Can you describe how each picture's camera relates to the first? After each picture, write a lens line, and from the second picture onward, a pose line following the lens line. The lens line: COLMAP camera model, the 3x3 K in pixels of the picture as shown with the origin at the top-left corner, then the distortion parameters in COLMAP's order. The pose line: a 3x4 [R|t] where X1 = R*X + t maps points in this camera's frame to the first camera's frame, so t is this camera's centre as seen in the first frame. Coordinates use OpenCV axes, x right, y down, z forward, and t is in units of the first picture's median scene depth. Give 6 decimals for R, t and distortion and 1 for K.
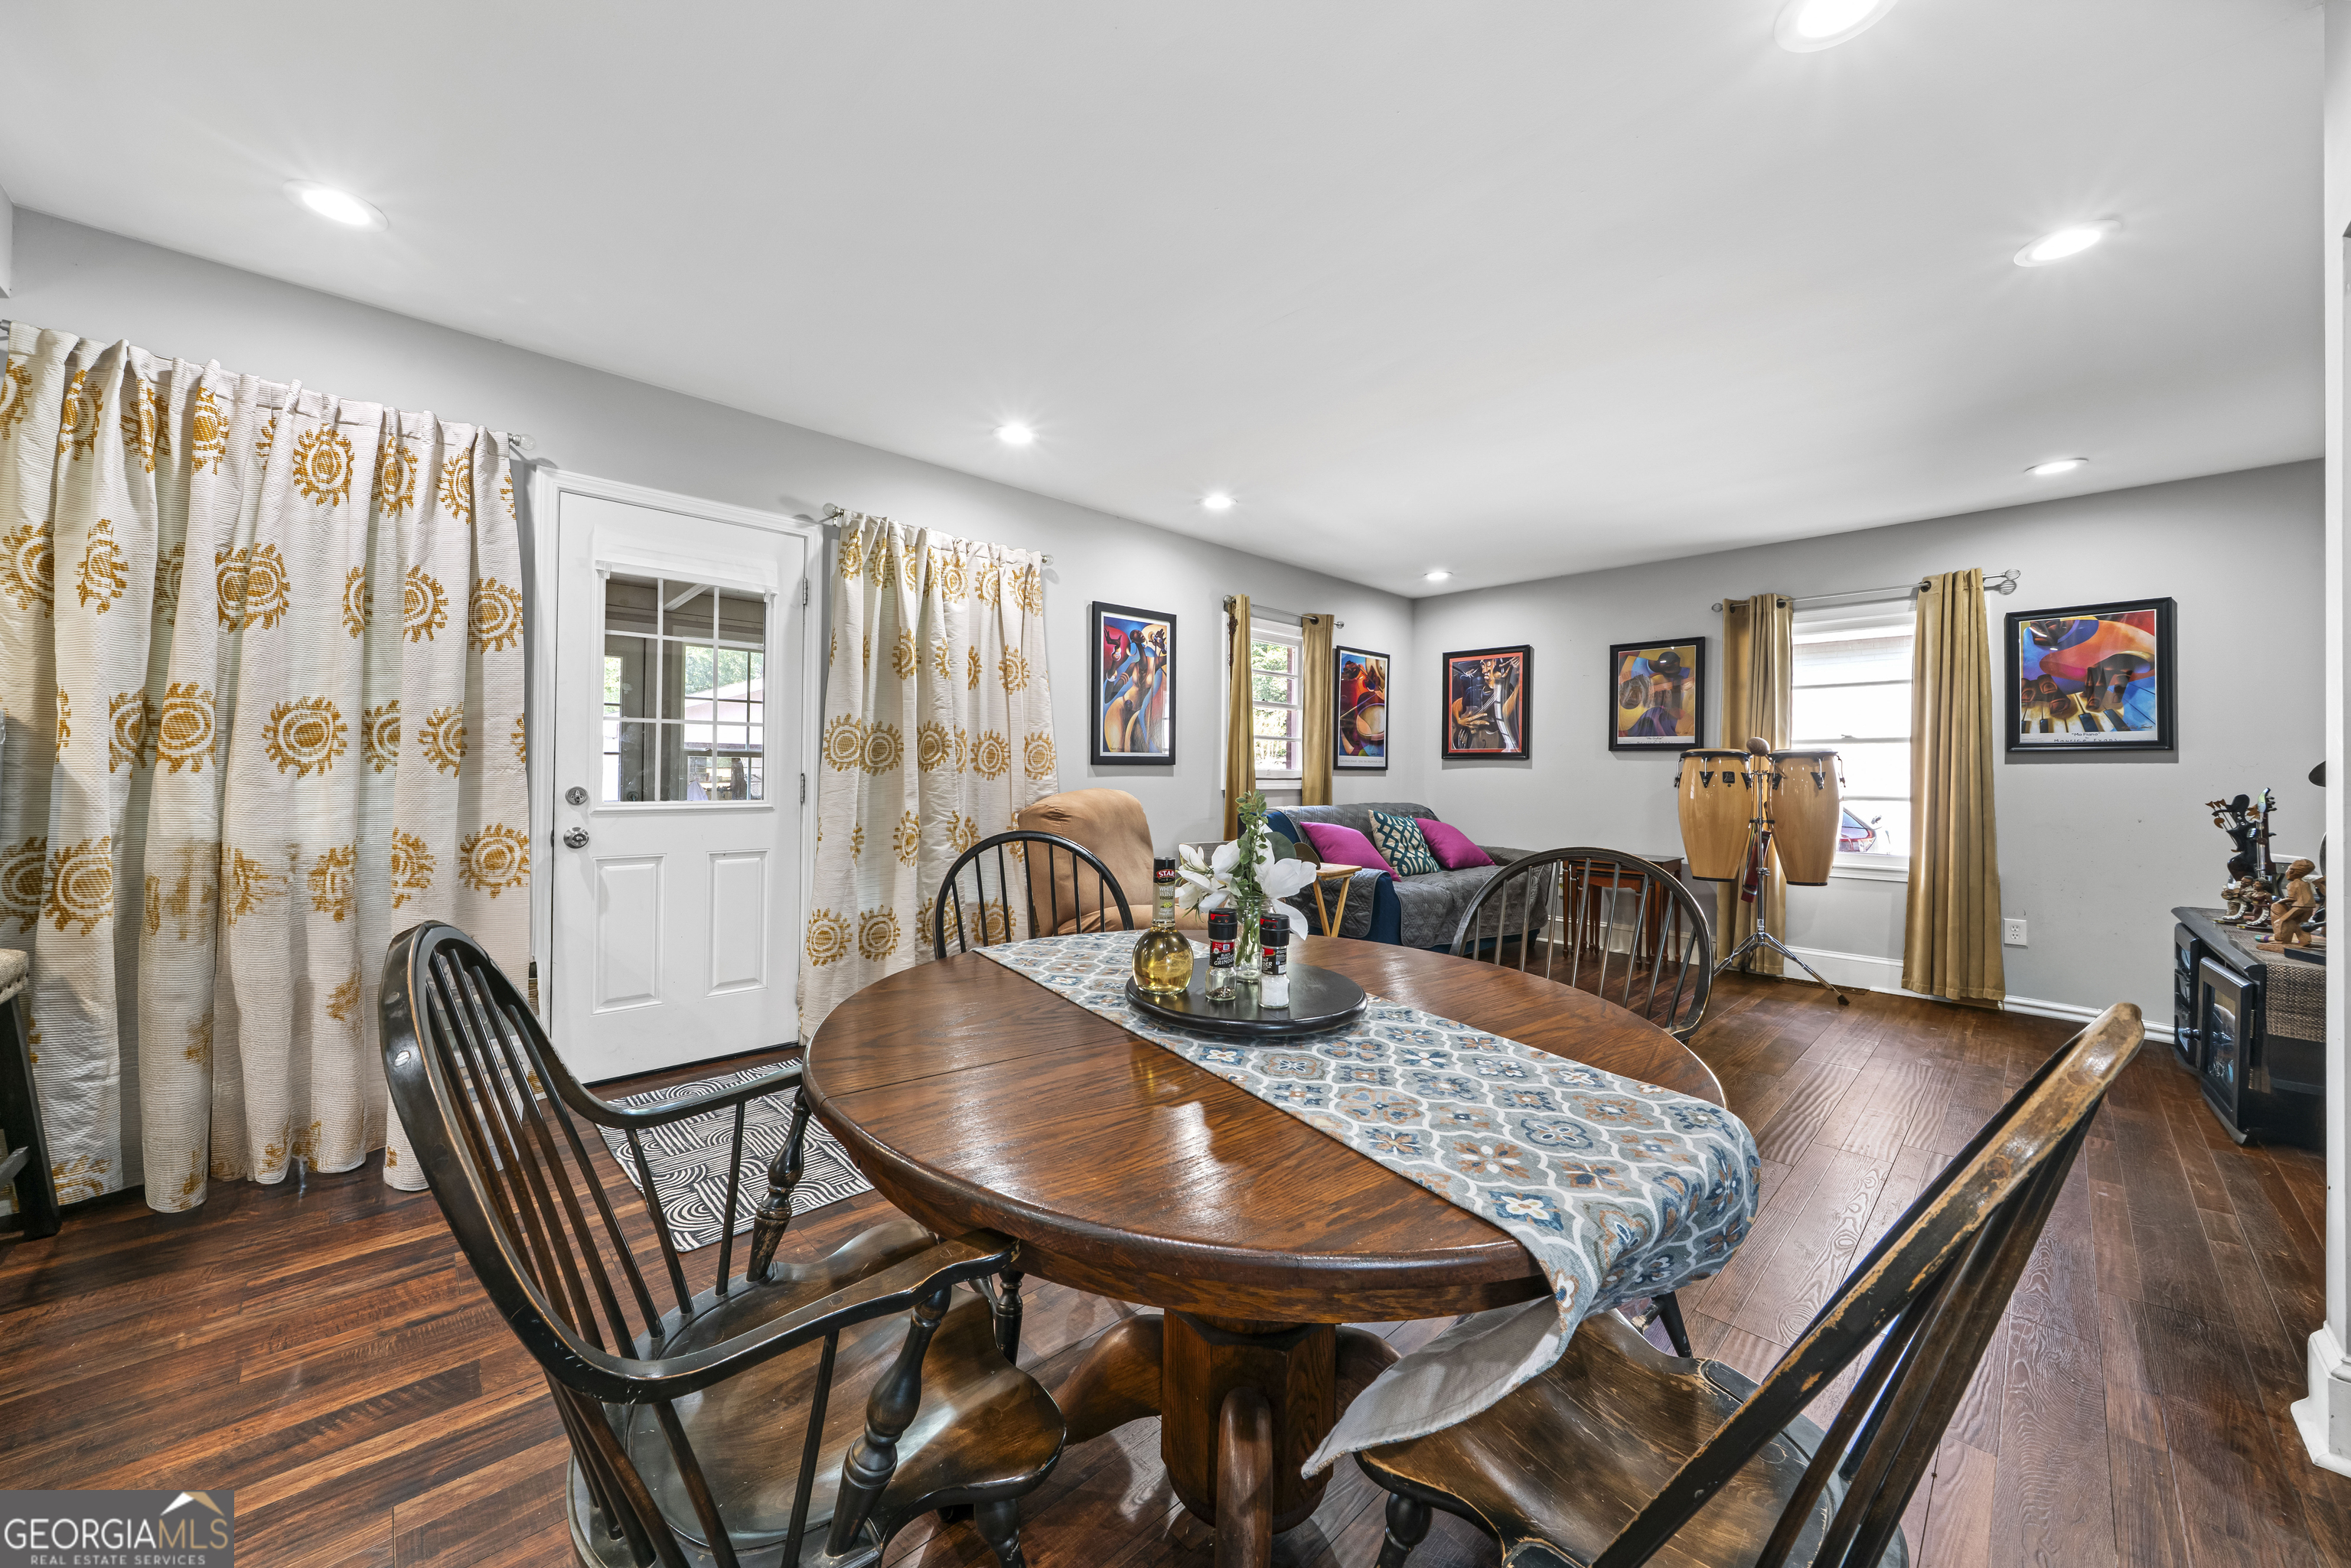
lens RADIAL K [[822.0, 0, 1174.3], [0, 822.0, 772.8], [0, 0, 1]] dist [-0.000056, -0.000003]
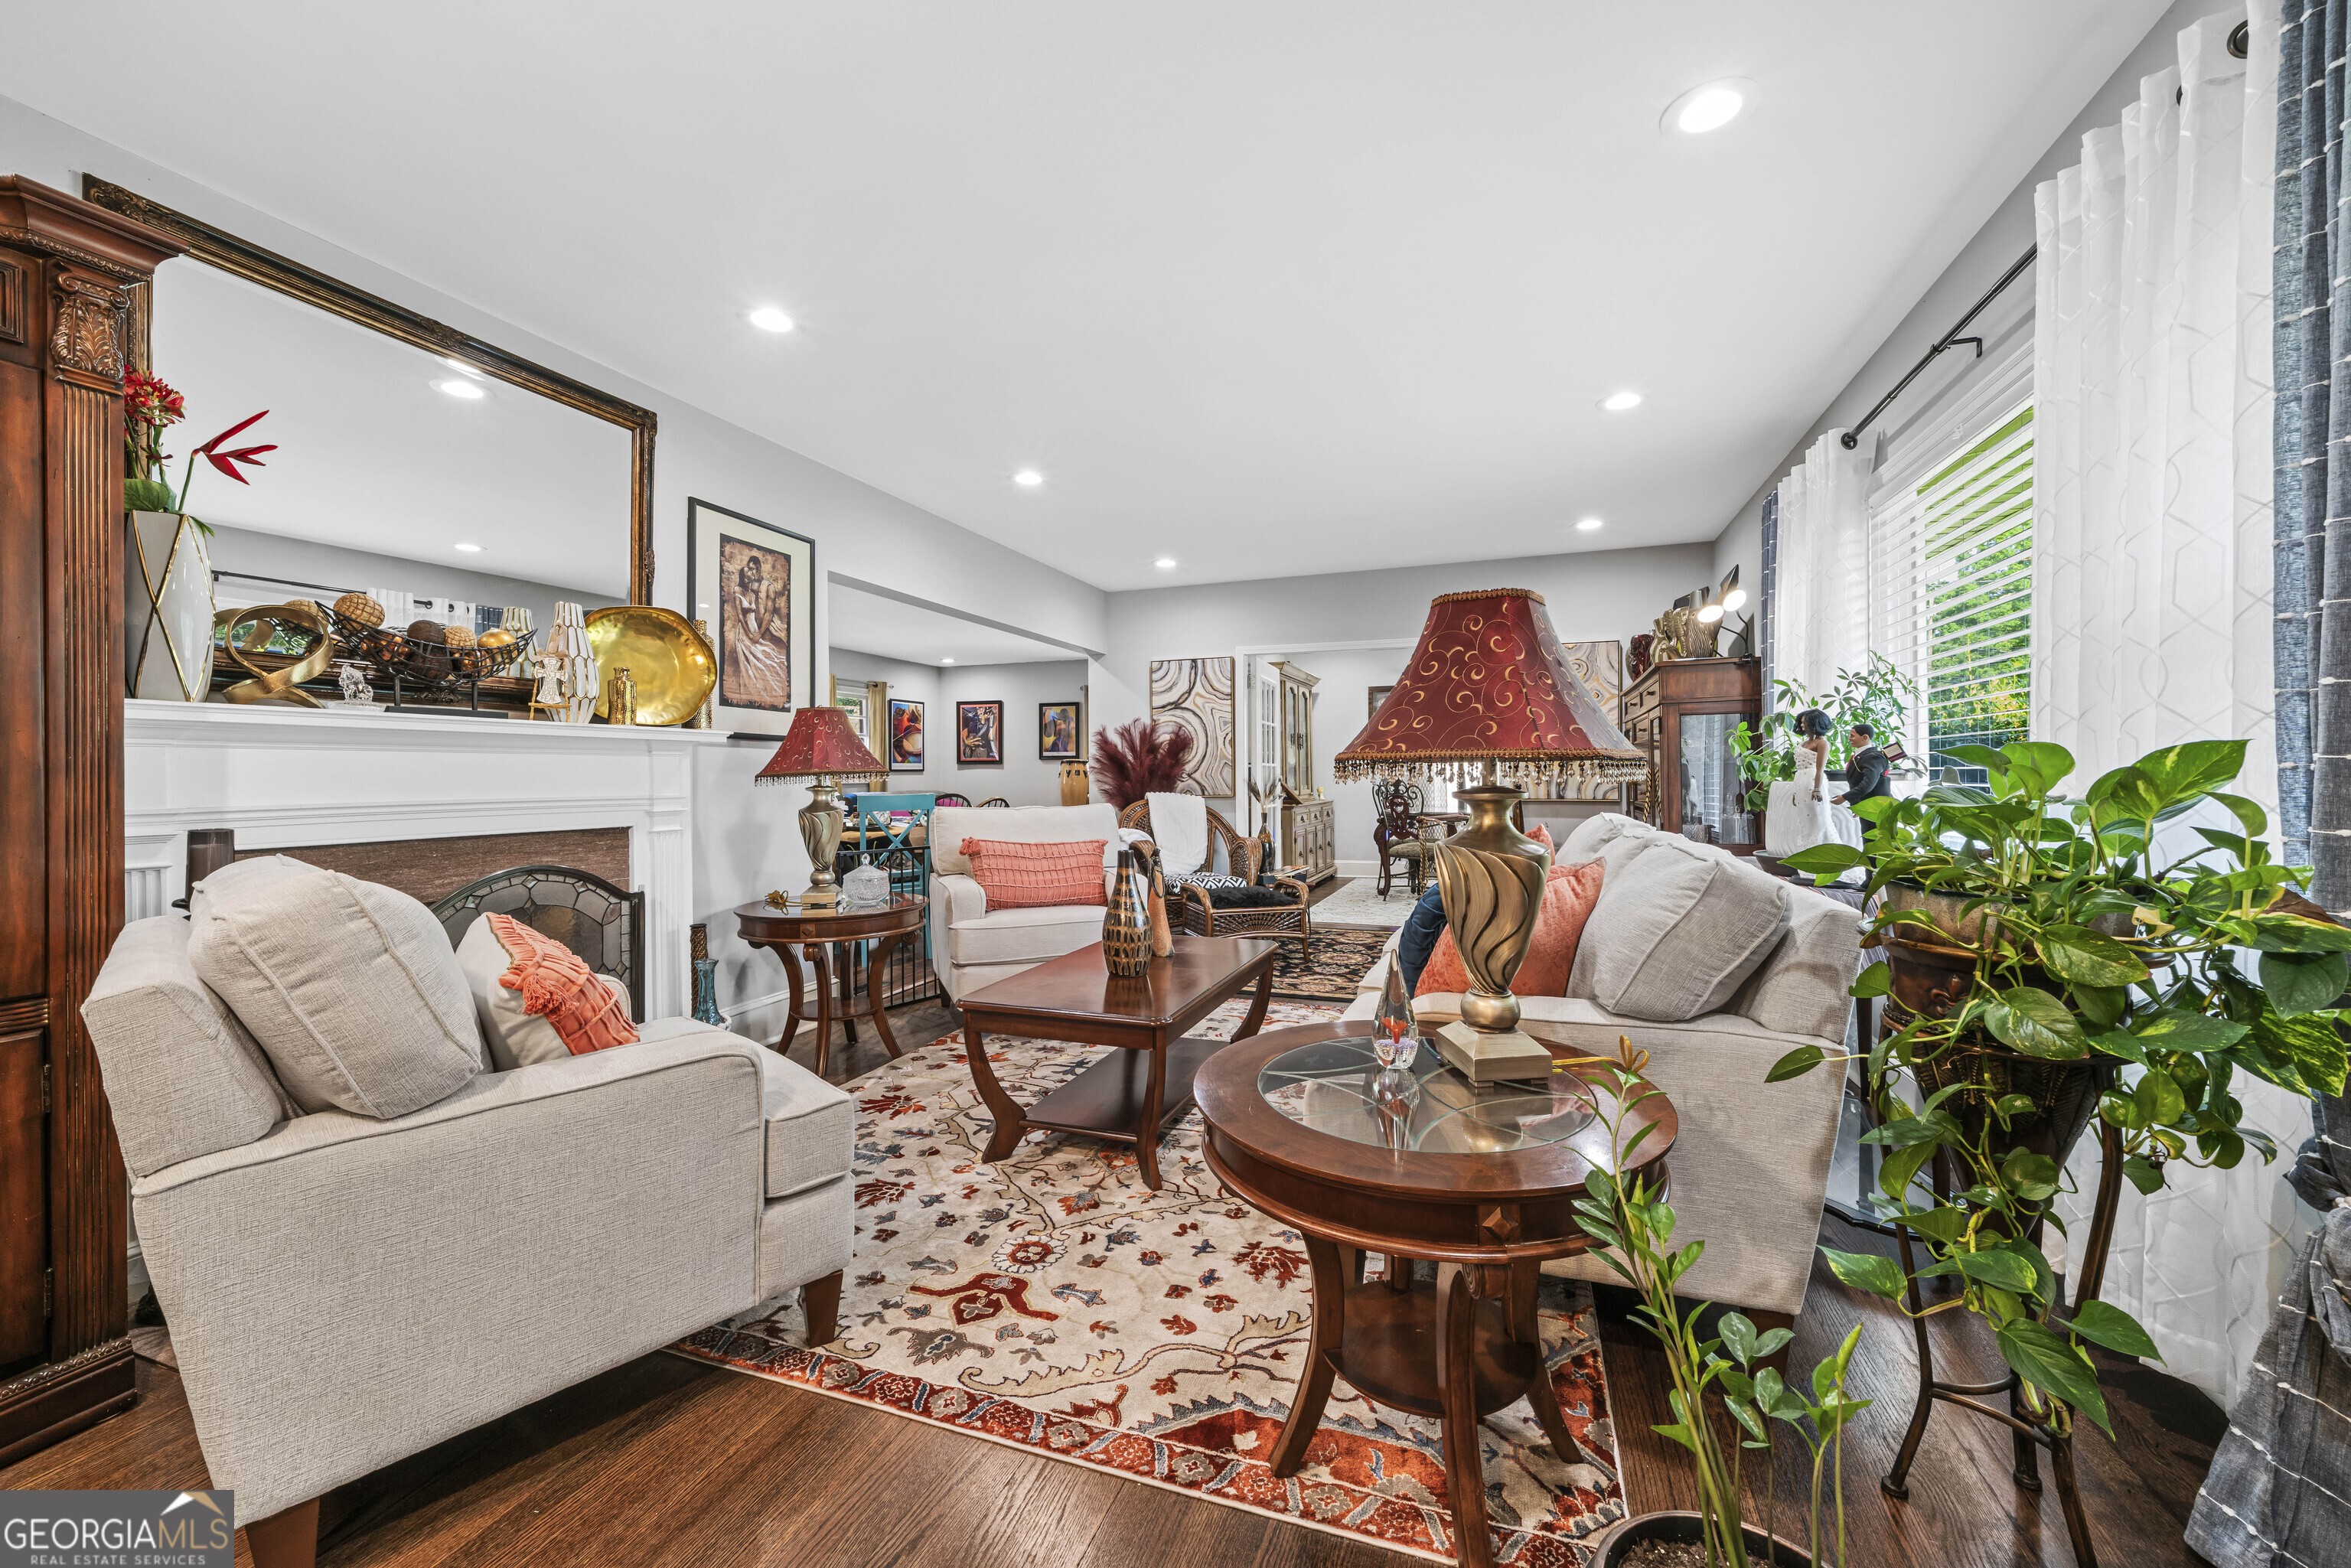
lens RADIAL K [[921.7, 0, 1166.5], [0, 921.7, 775.3], [0, 0, 1]] dist [0.000764, 0.000022]
pose [[0.900775, -0.018318, 0.433900, -0.126181], [0.016616, 0.999832, 0.007717, -0.002554], [-0.433968, 0.000258, 0.900928, -1.052240]]
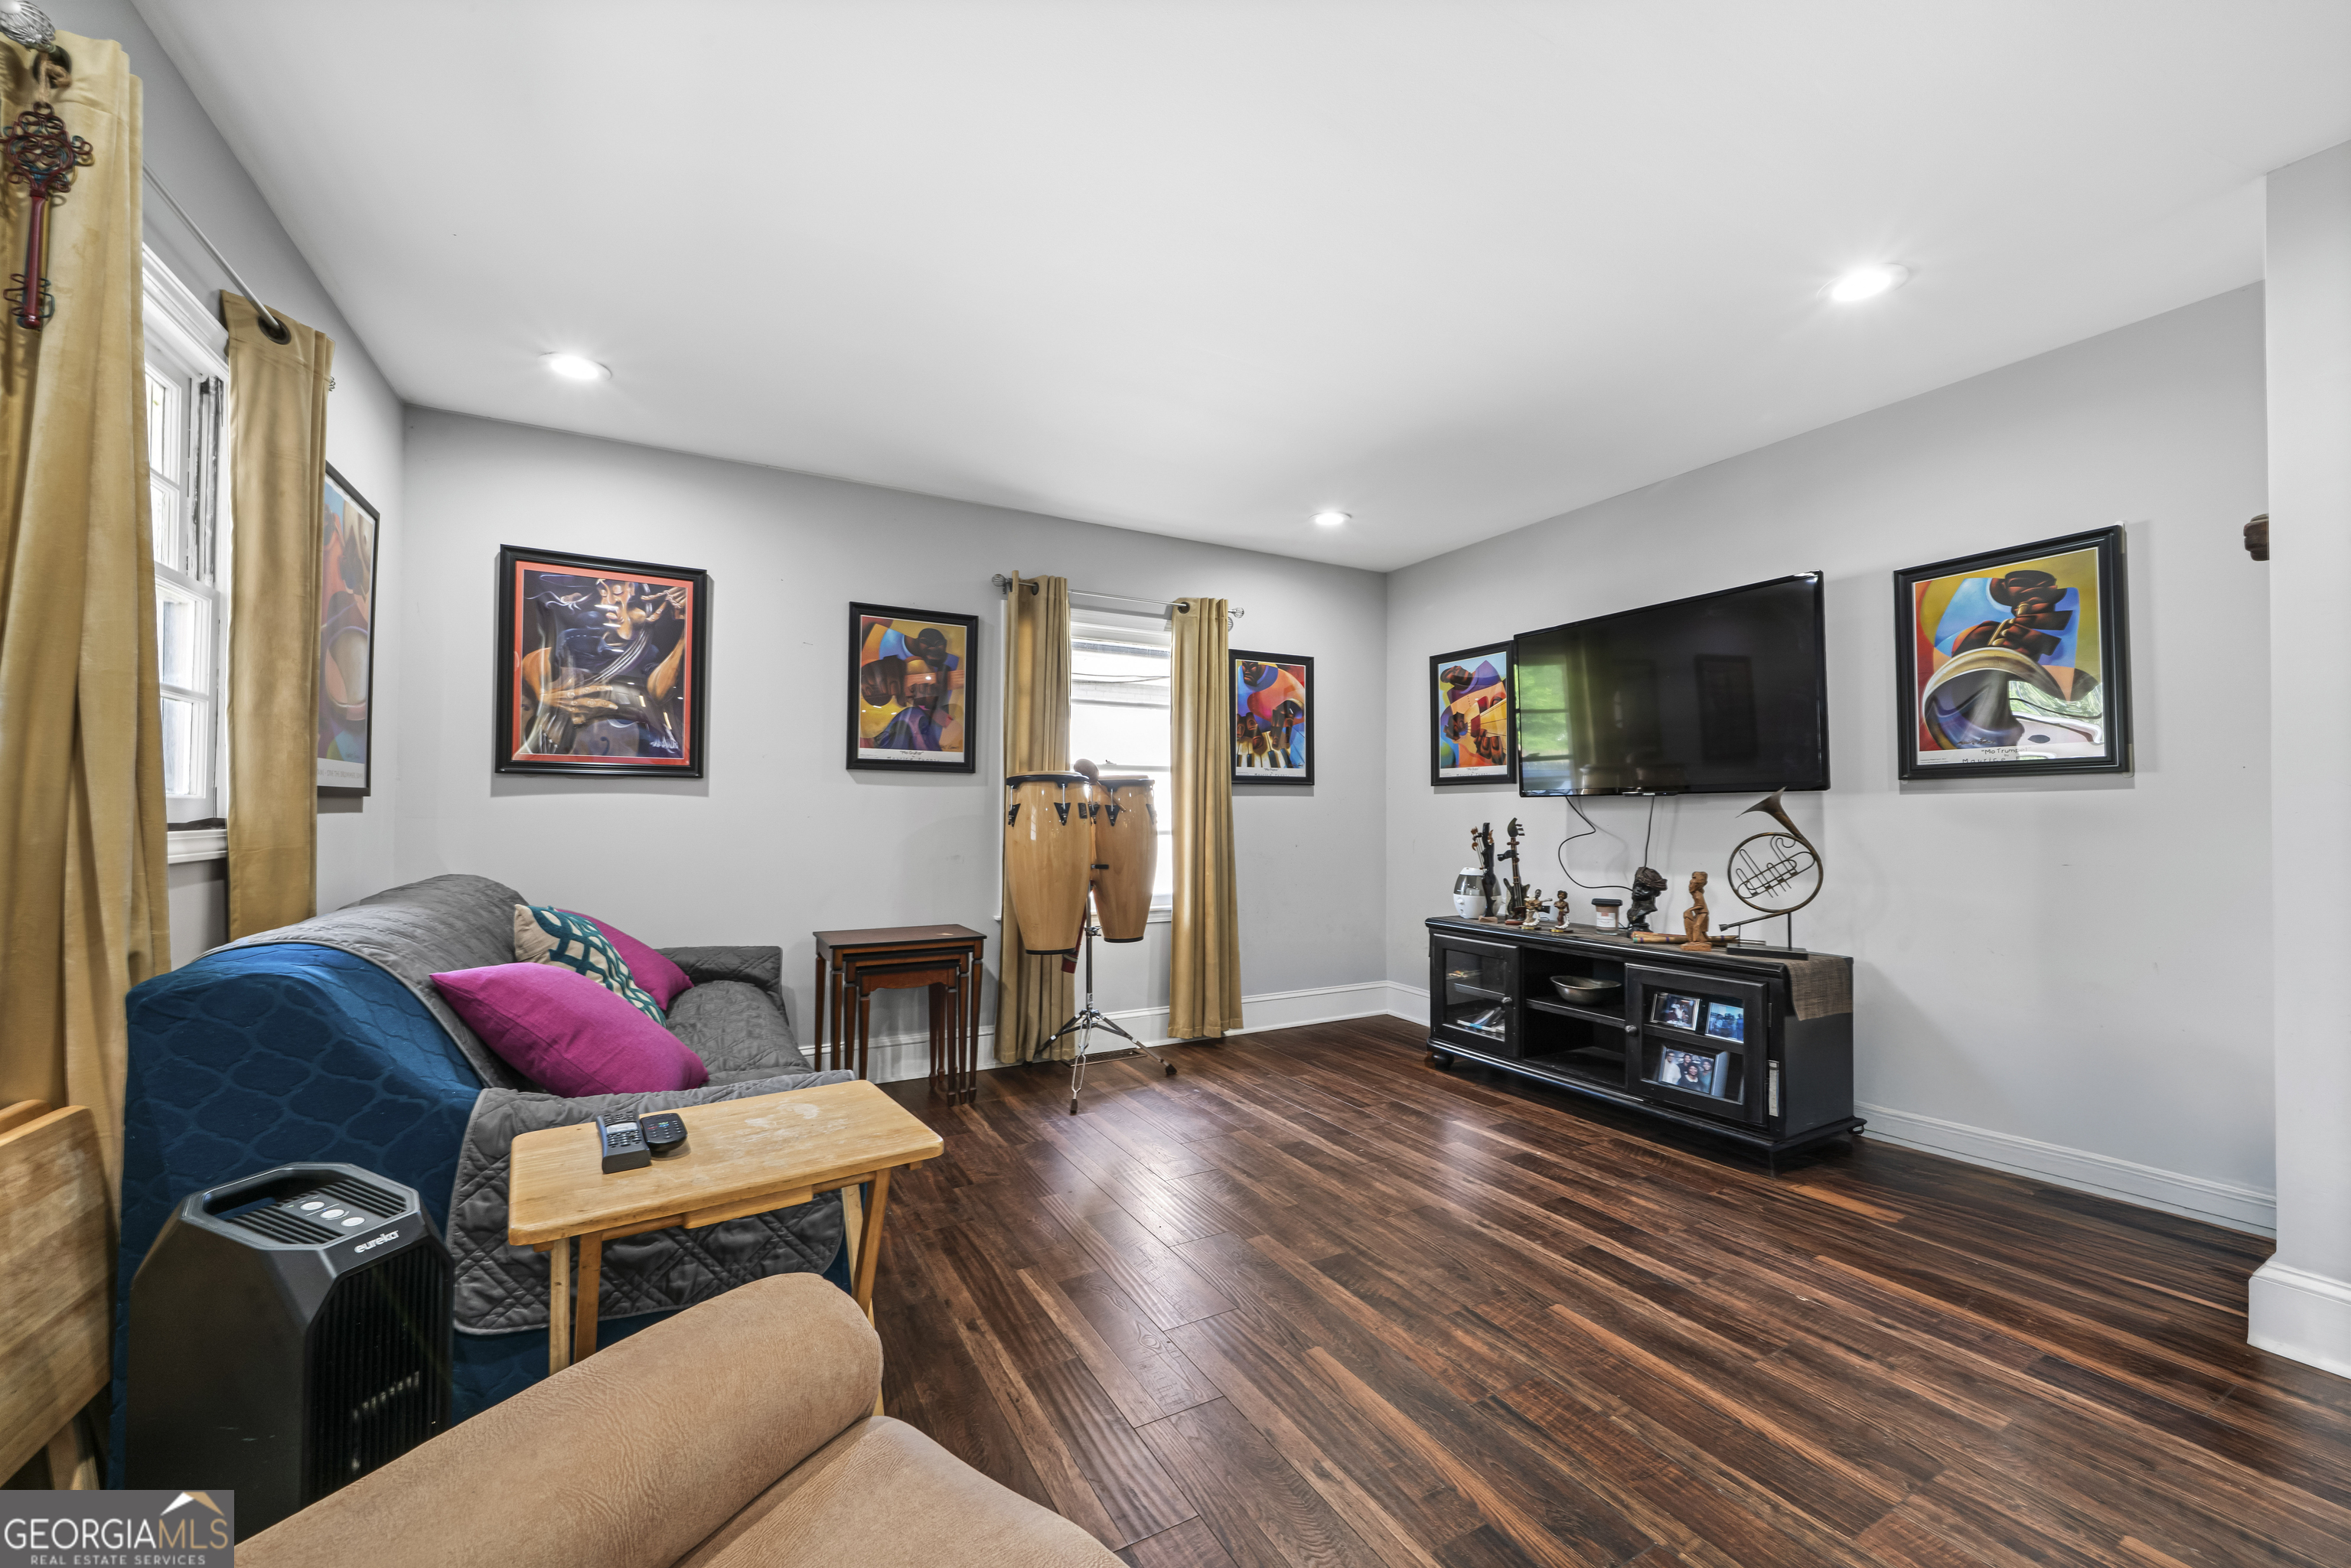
lens RADIAL K [[921.7, 0, 1176.7], [0, 921.7, 802.3], [0, 0, 1]] dist [0.000764, 0.000022]
pose [[0.260163, 0.000876, 0.965564, -0.089566], [-0.002924, 0.999996, -0.000119, -0.001862], [-0.965560, -0.002793, 0.260165, 0.592201]]
